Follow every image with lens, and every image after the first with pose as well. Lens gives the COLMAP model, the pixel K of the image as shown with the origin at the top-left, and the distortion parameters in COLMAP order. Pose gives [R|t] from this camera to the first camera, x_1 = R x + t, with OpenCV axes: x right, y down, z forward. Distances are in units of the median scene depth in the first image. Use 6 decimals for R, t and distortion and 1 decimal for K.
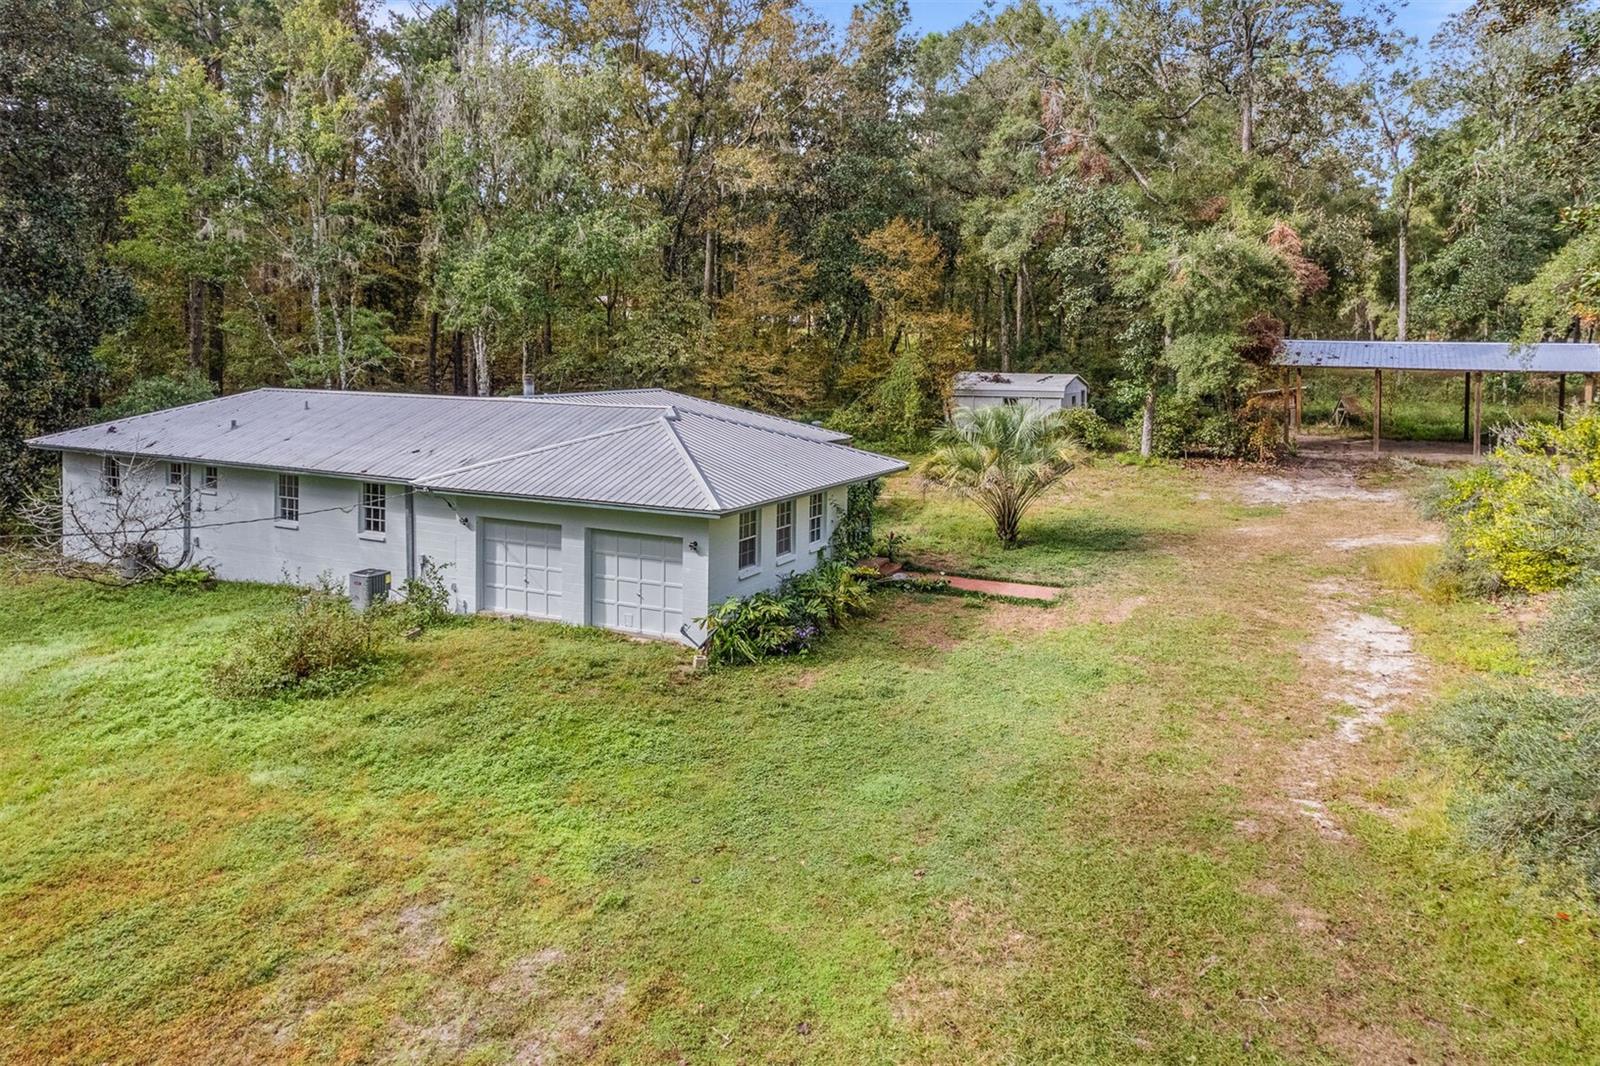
lens RADIAL K [[1059.8, 0, 796.7], [0, 1059.8, 383.3], [0, 0, 1]] dist [-0.043144, 0.000324]
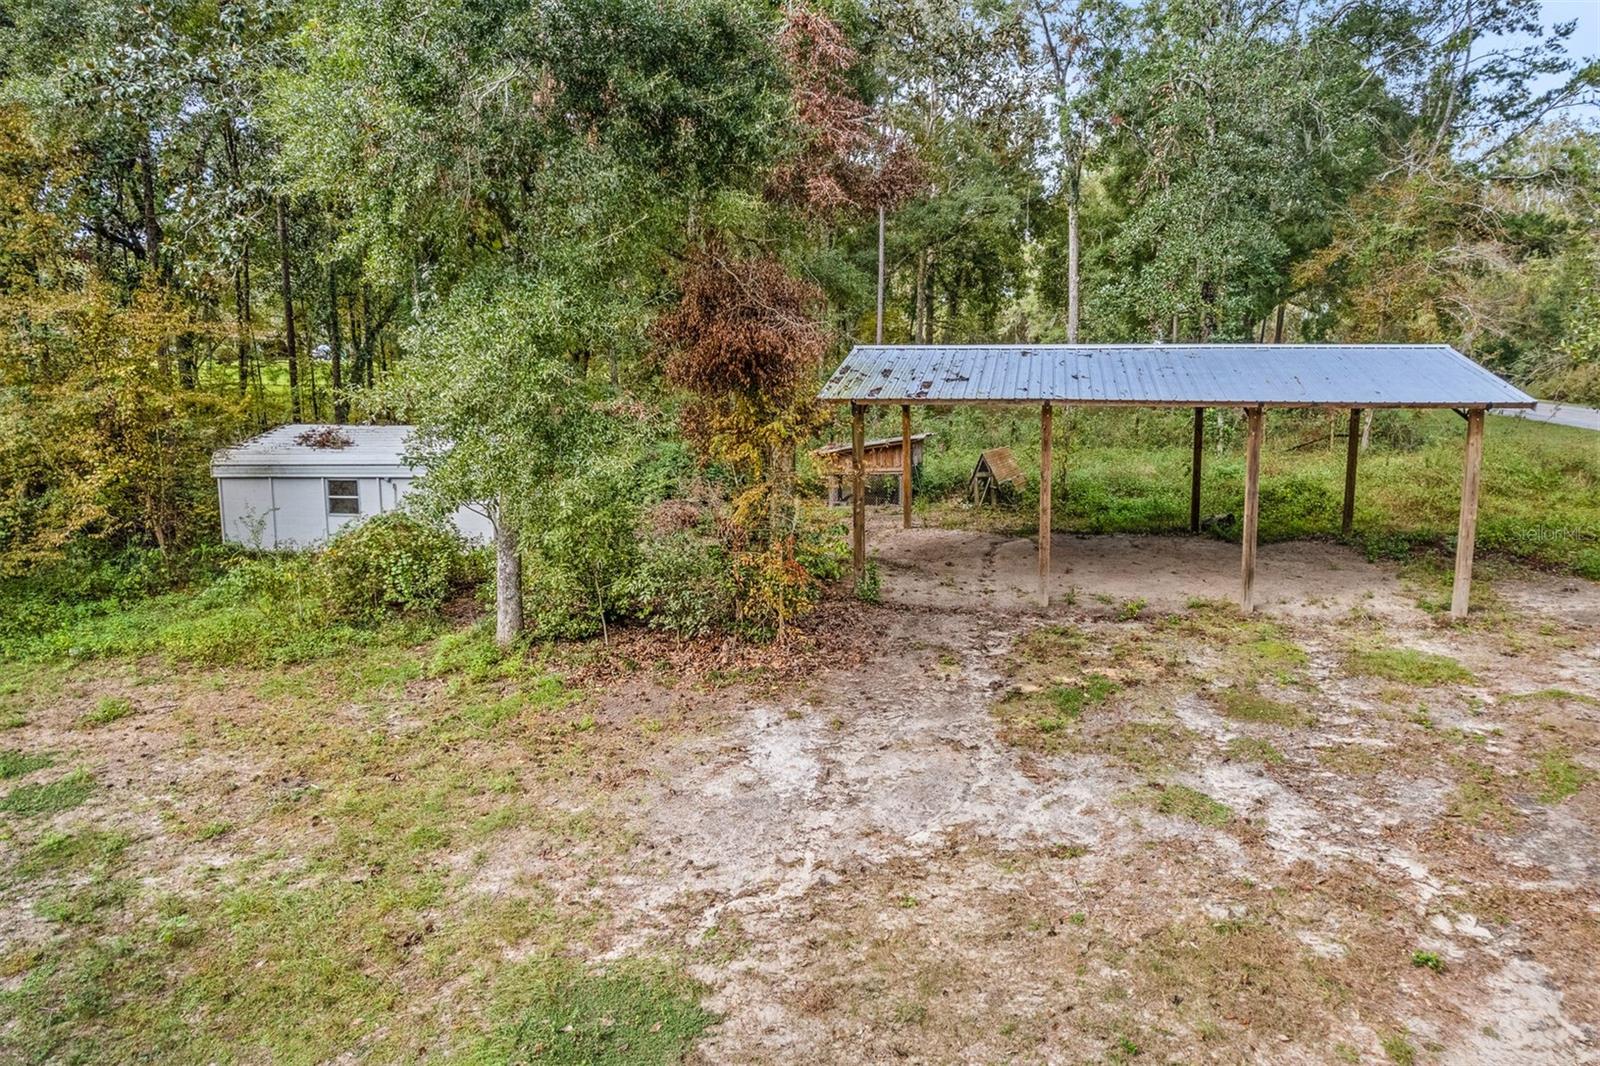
lens RADIAL K [[1020.5, 0, 800.0], [0, 1020.5, 533.0], [0, 0, 1]] dist [-0.080359, 0.070802]
pose [[0.960968, -0.056142, 0.270902, 0.692501], [0.025006, 0.992811, 0.117048, -0.024937], [-0.275526, -0.105705, 0.955464, 1.264028]]
